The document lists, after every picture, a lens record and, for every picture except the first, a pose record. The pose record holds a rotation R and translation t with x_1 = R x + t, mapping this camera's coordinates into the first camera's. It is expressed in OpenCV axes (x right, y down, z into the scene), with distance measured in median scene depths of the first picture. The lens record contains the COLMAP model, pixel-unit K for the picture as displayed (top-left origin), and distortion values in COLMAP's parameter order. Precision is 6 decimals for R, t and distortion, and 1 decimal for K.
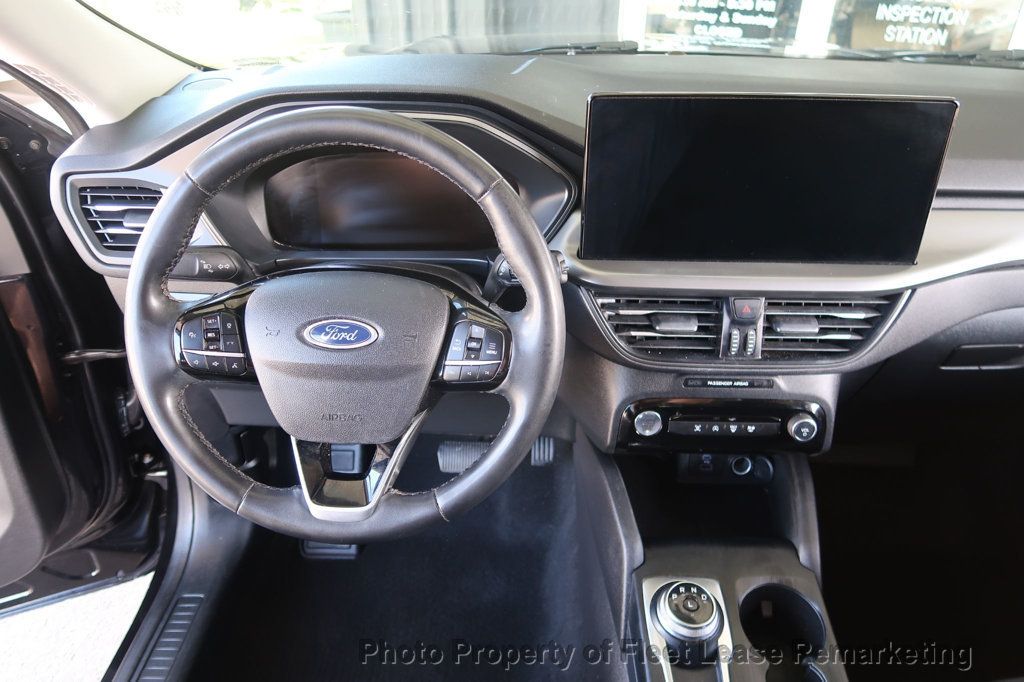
lens RADIAL K [[714.3, 0, 512.6], [0, 714.3, 334.9], [0, 0, 1]] dist [-0.016727, -0.001845]
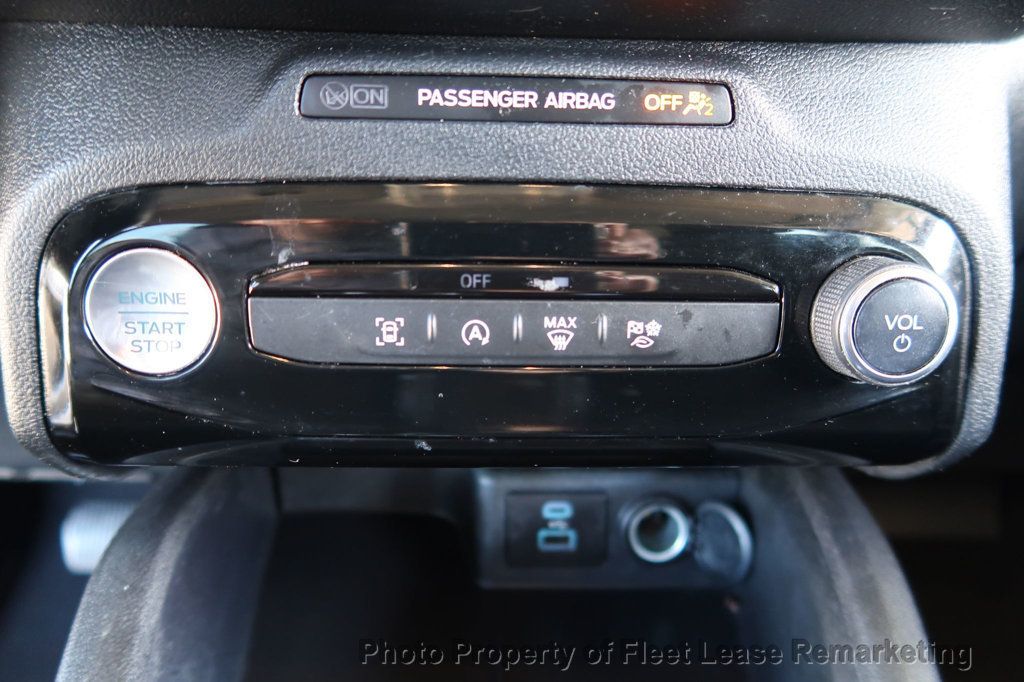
lens RADIAL K [[714.3, 0, 509.5], [0, 714.3, 335.9], [0, 0, 1]] dist [-0.016727, -0.001845]
pose [[0.998762, -0.009159, 0.048891, 0.303568], [0.014838, 0.993010, -0.117094, 0.166552], [-0.047477, 0.117674, 0.991917, 0.846211]]
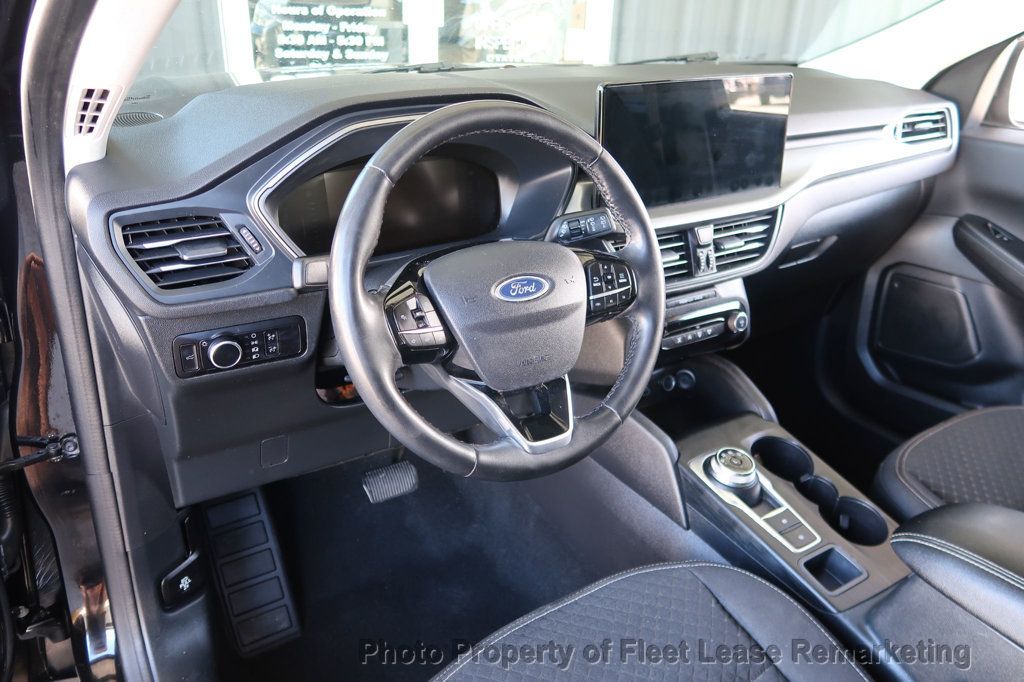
lens RADIAL K [[819.8, 0, 514.0], [0, 819.8, 347.3], [0, 0, 1]] dist [-0.012206, -0.001913]
pose [[0.820183, -0.222313, 0.527140, -0.818457], [0.267014, 0.963650, -0.009045, 0.083311], [-0.505968, 0.148172, 0.849730, -0.103321]]
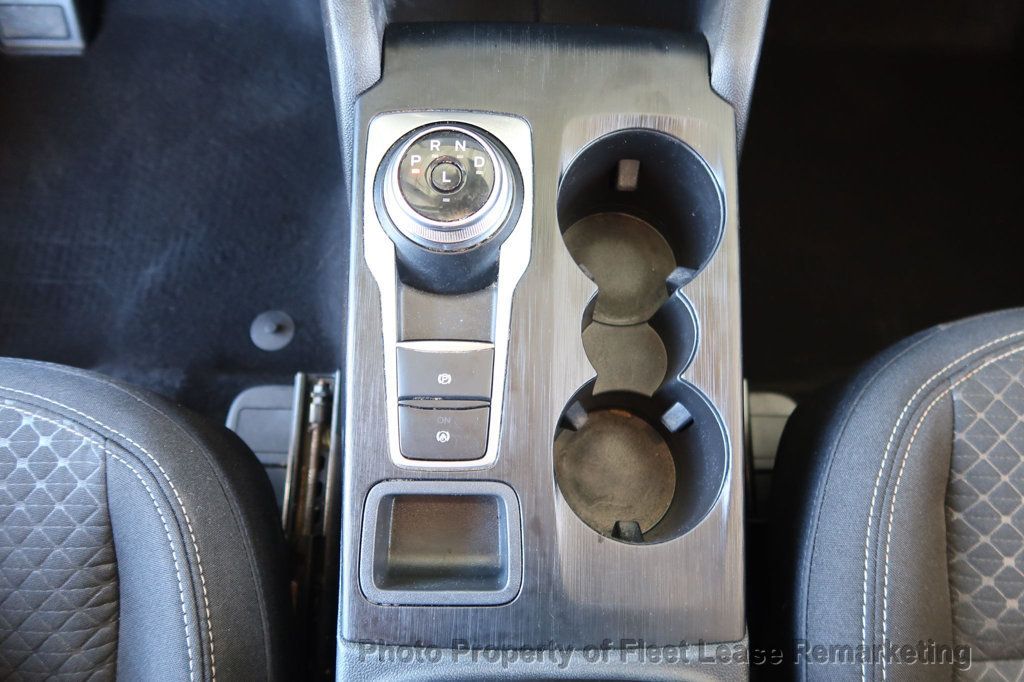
lens RADIAL K [[714.3, 0, 512.5], [0, 714.3, 342.7], [0, 0, 1]] dist [-0.016727, -0.001845]
pose [[0.999089, -0.008474, 0.041817, 0.256601], [-0.020514, 0.763953, 0.644946, 0.152170], [-0.037411, -0.645217, 0.763083, 0.543728]]
